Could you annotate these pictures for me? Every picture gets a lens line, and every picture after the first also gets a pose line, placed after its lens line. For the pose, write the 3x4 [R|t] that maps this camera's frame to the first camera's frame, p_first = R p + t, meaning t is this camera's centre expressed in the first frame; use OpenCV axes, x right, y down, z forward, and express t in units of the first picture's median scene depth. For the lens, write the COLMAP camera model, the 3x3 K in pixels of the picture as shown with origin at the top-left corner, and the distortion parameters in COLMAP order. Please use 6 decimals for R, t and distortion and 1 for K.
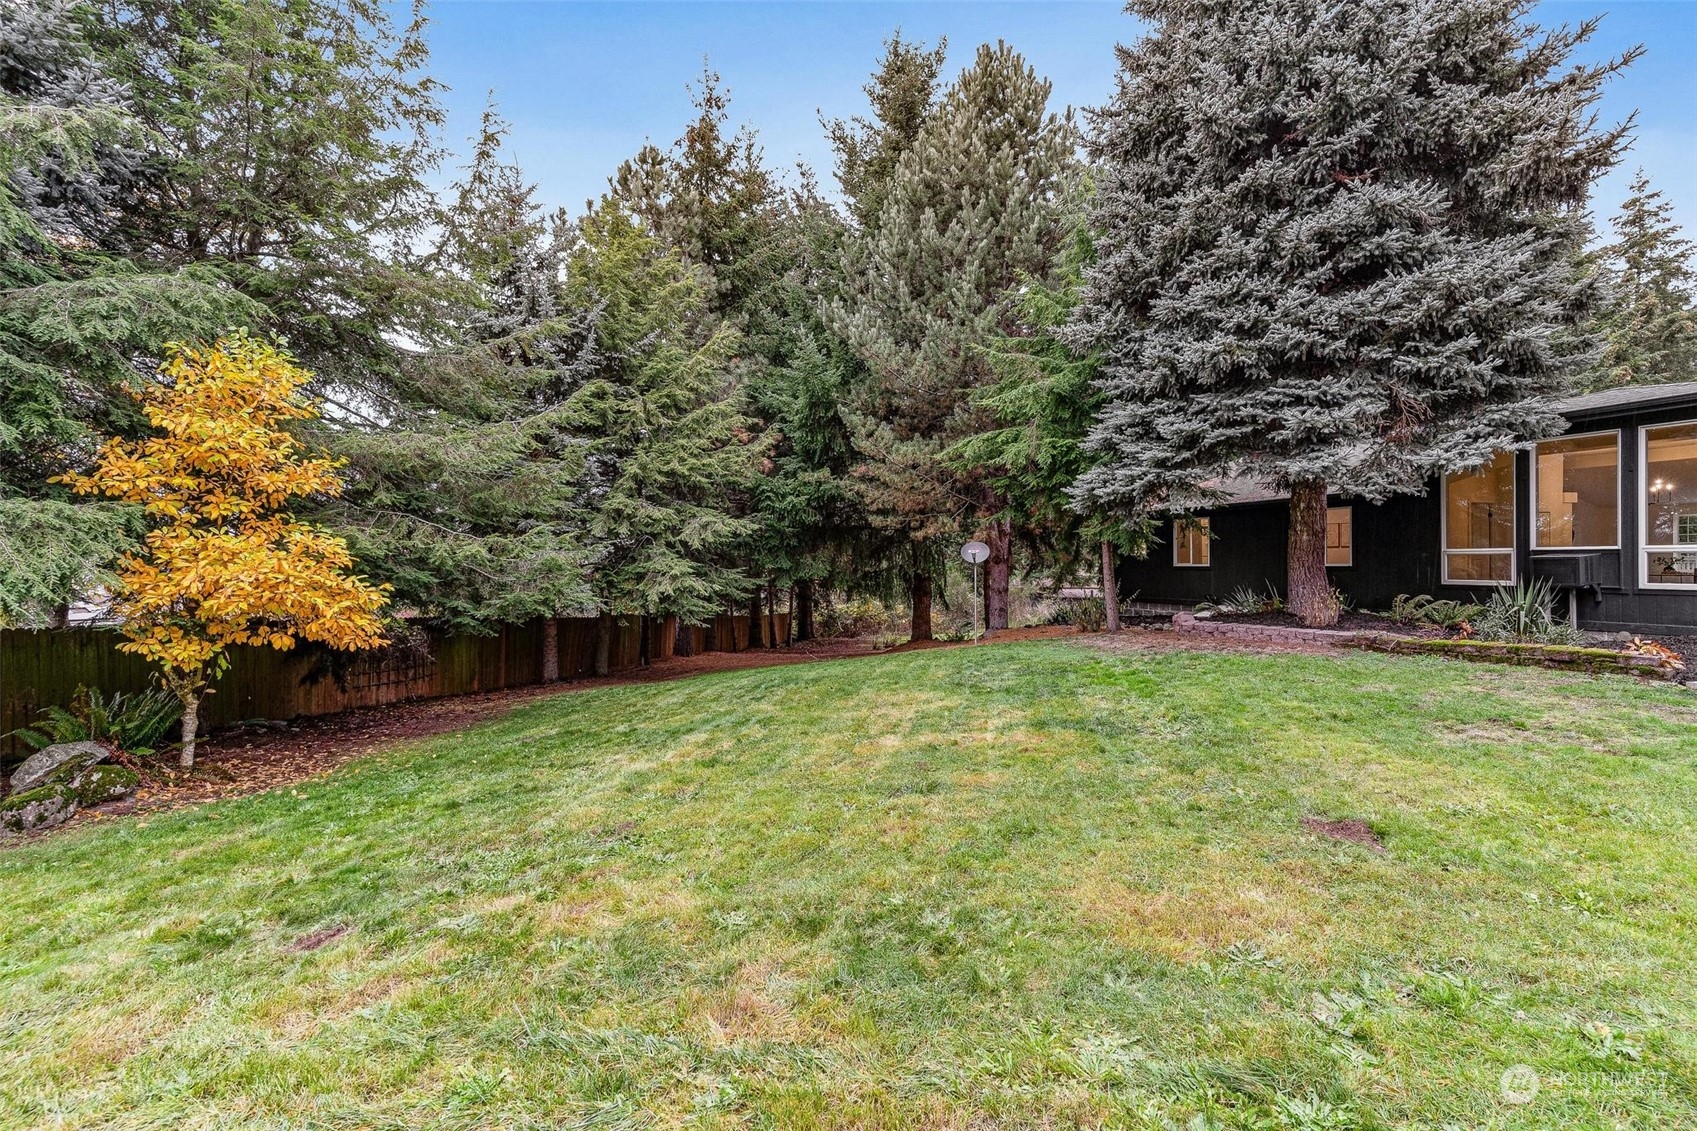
lens RADIAL K [[820.1, 0, 837.2], [0, 820.1, 569.4], [0, 0, 1]] dist [0.003944, 0.000419]
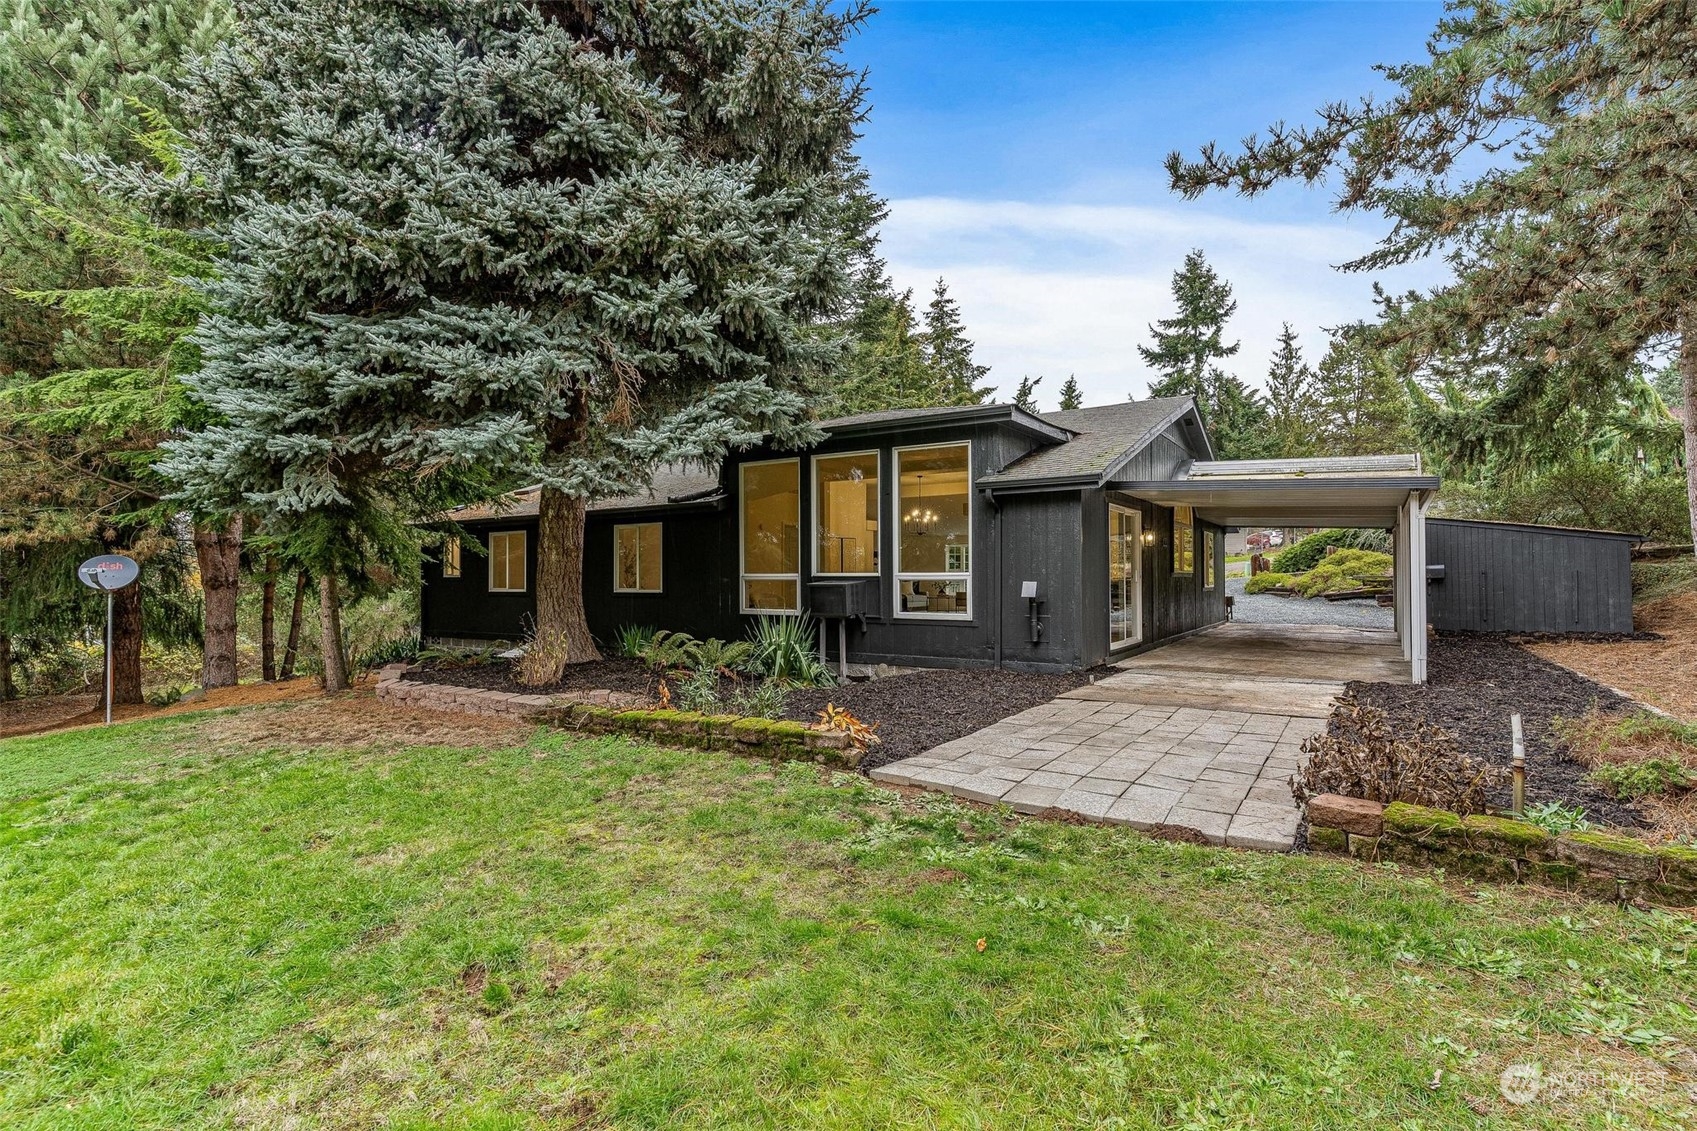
lens RADIAL K [[820.1, 0, 854.2], [0, 820.1, 568.9], [0, 0, 1]] dist [0.003944, 0.000419]
pose [[0.795869, 0.012850, 0.605332, 0.425275], [0.002144, 0.999709, -0.024041, -0.012336], [-0.605465, 0.020431, 0.795610, 0.322110]]
